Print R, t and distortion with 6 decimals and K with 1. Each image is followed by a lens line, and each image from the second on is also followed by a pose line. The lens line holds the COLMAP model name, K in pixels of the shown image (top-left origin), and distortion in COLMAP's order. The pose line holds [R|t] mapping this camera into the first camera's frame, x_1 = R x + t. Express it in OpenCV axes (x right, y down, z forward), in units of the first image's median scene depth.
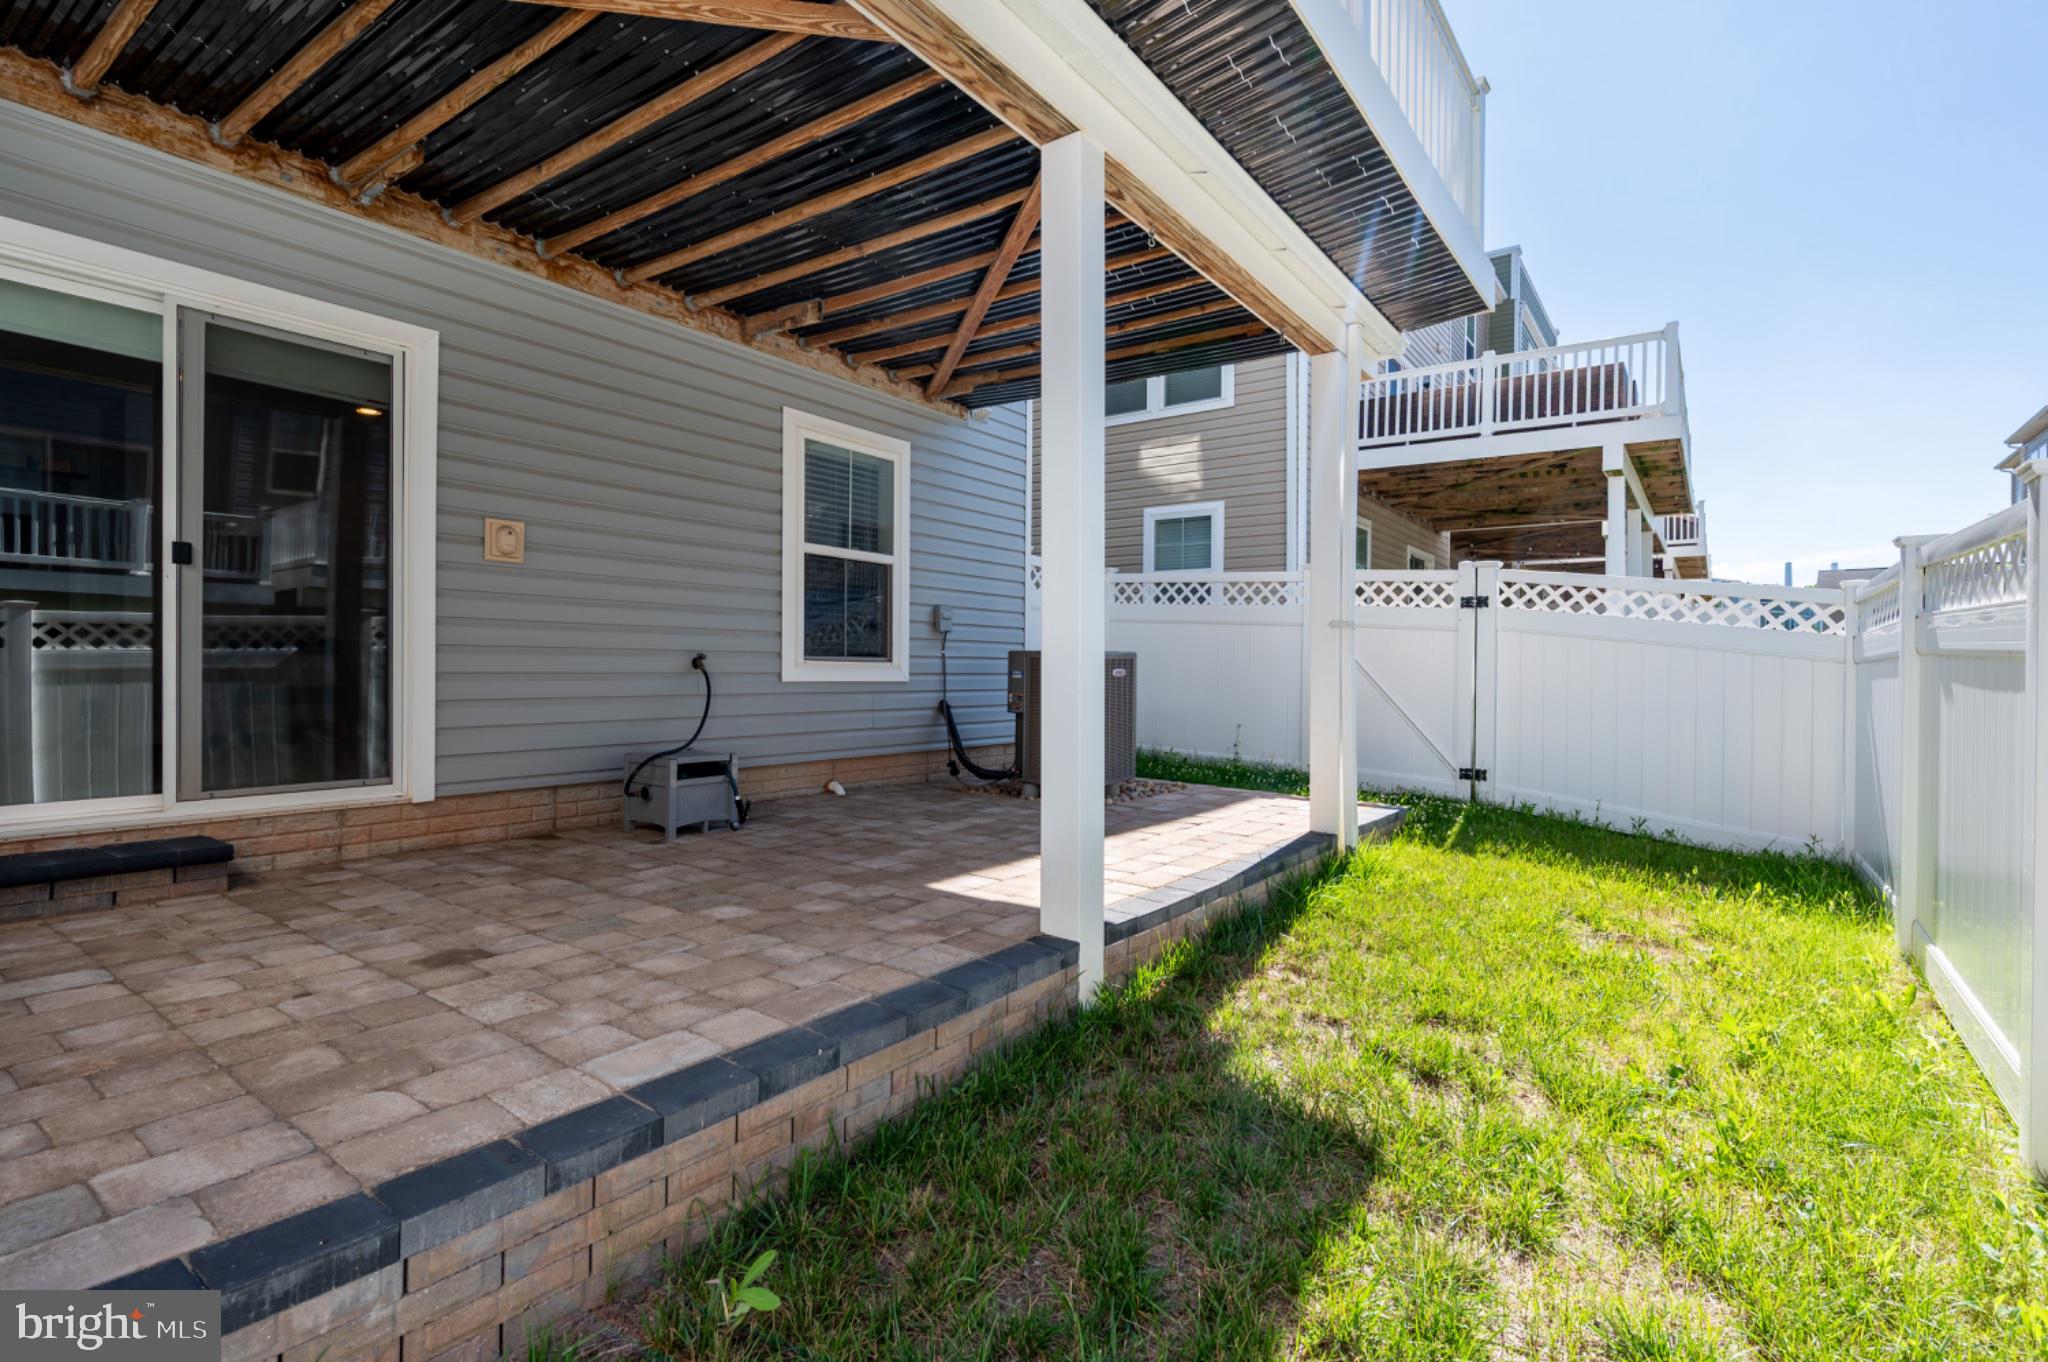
lens RADIAL K [[924.2, 0, 1020.4], [0, 924.2, 680.2], [0, 0, 1]] dist [-0.002176, -0.000481]
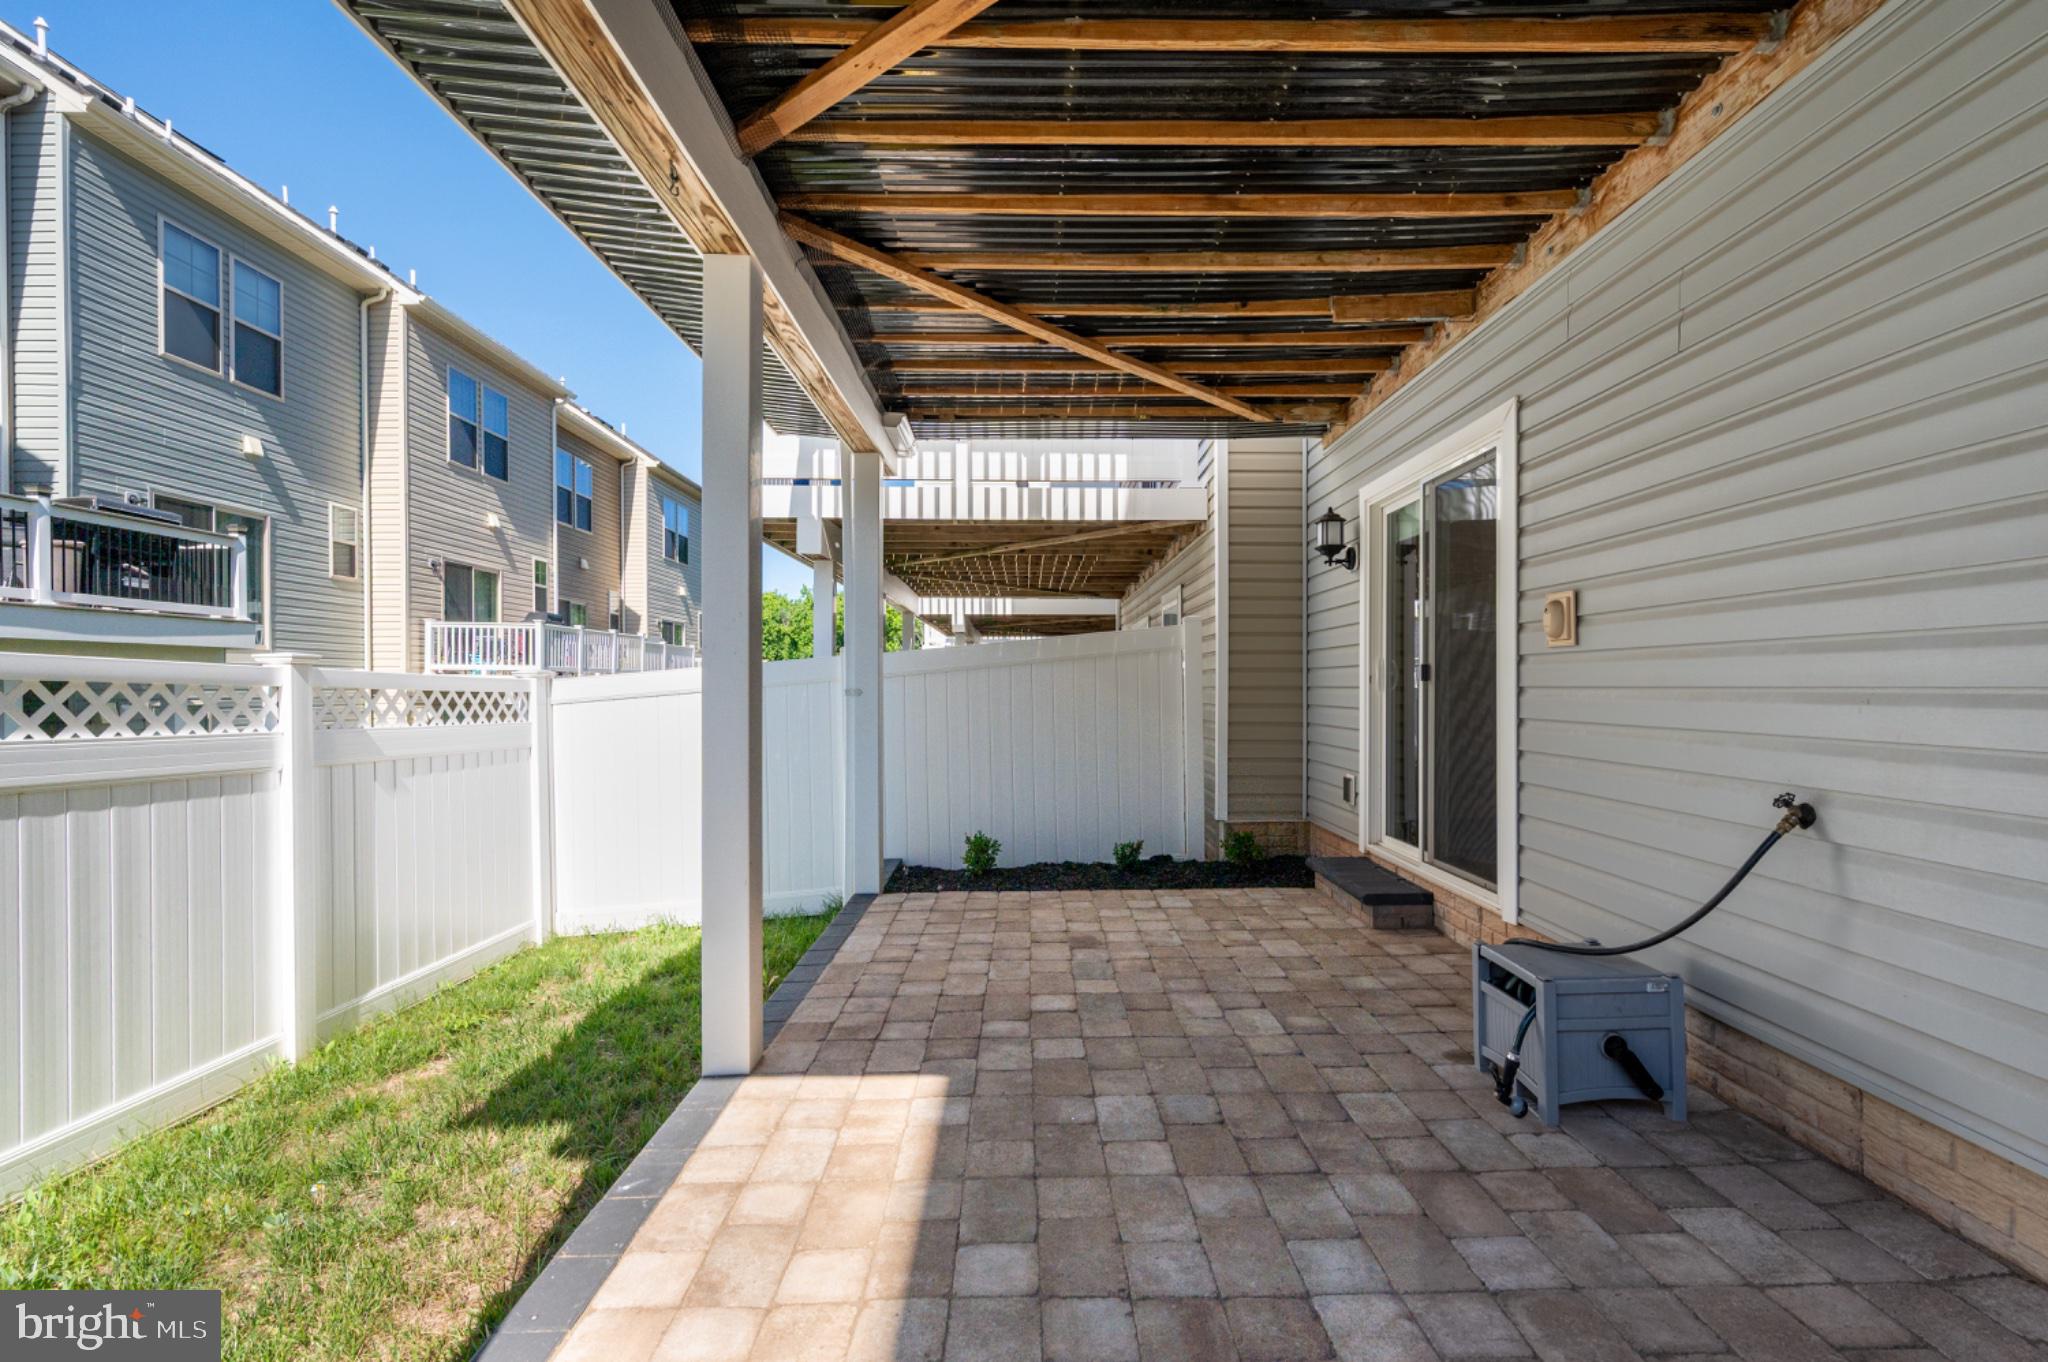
lens RADIAL K [[924.2, 0, 1018.1], [0, 924.2, 684.7], [0, 0, 1]] dist [-0.002176, -0.000481]
pose [[-0.810975, 0.003812, -0.585068, 0.452766], [0.004129, 0.999991, 0.000791, -0.163290], [0.585066, -0.001774, -0.810984, 2.300456]]
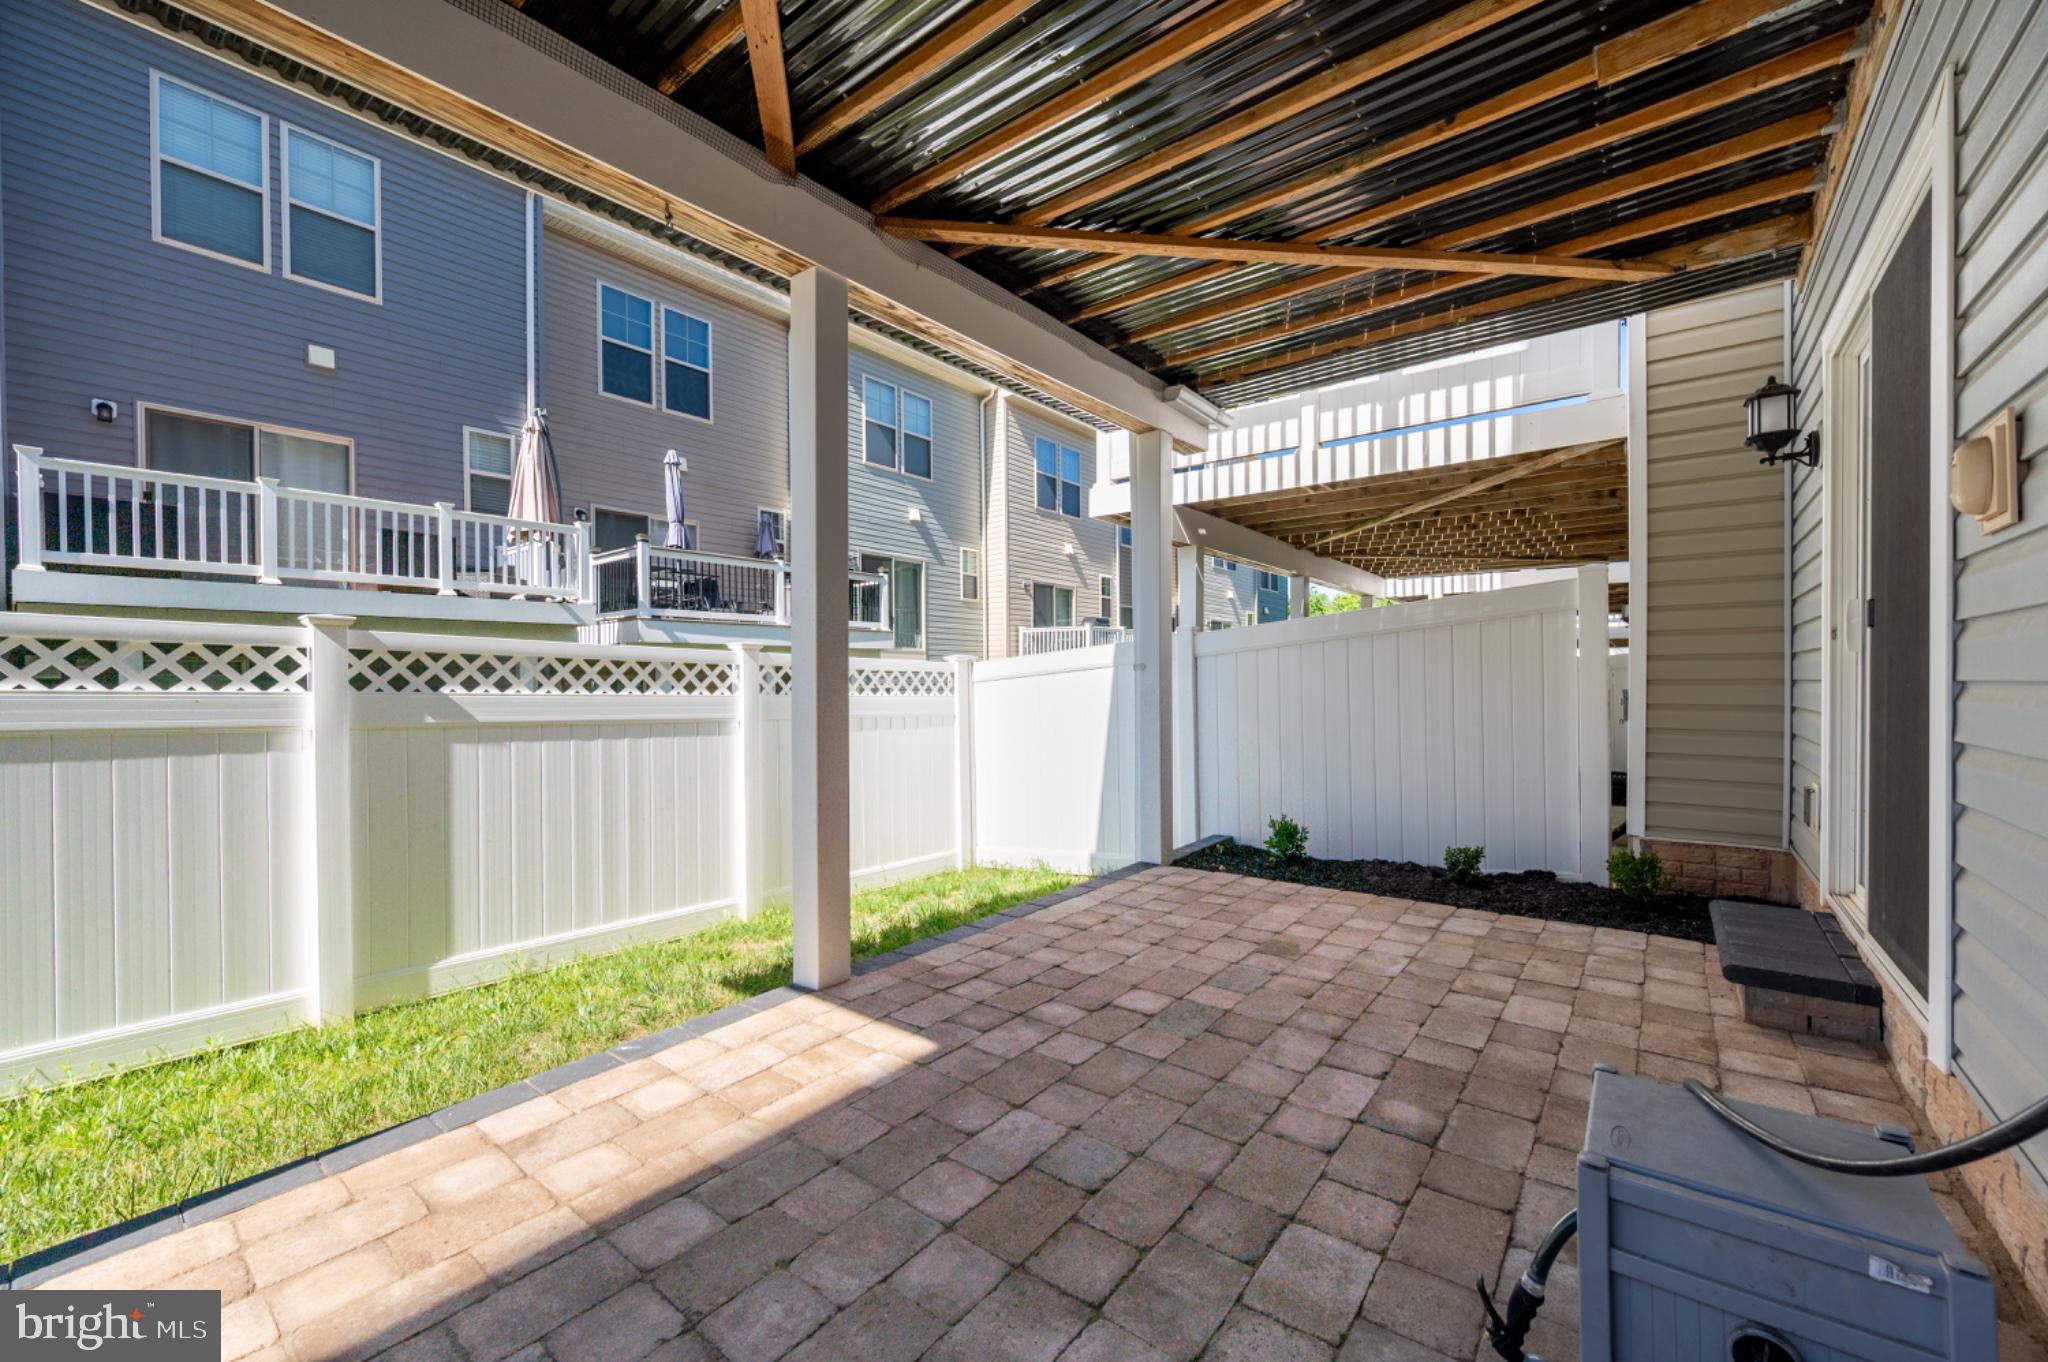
lens RADIAL K [[807.1, 0, 1011.8], [0, 807.1, 688.7], [0, 0, 1]] dist [-0.000519, 0.000390]
pose [[-0.998262, 0.008101, 0.058376, -0.278386], [0.008603, 0.999928, 0.008349, -0.114187], [-0.058304, 0.008836, -0.998260, 2.290261]]
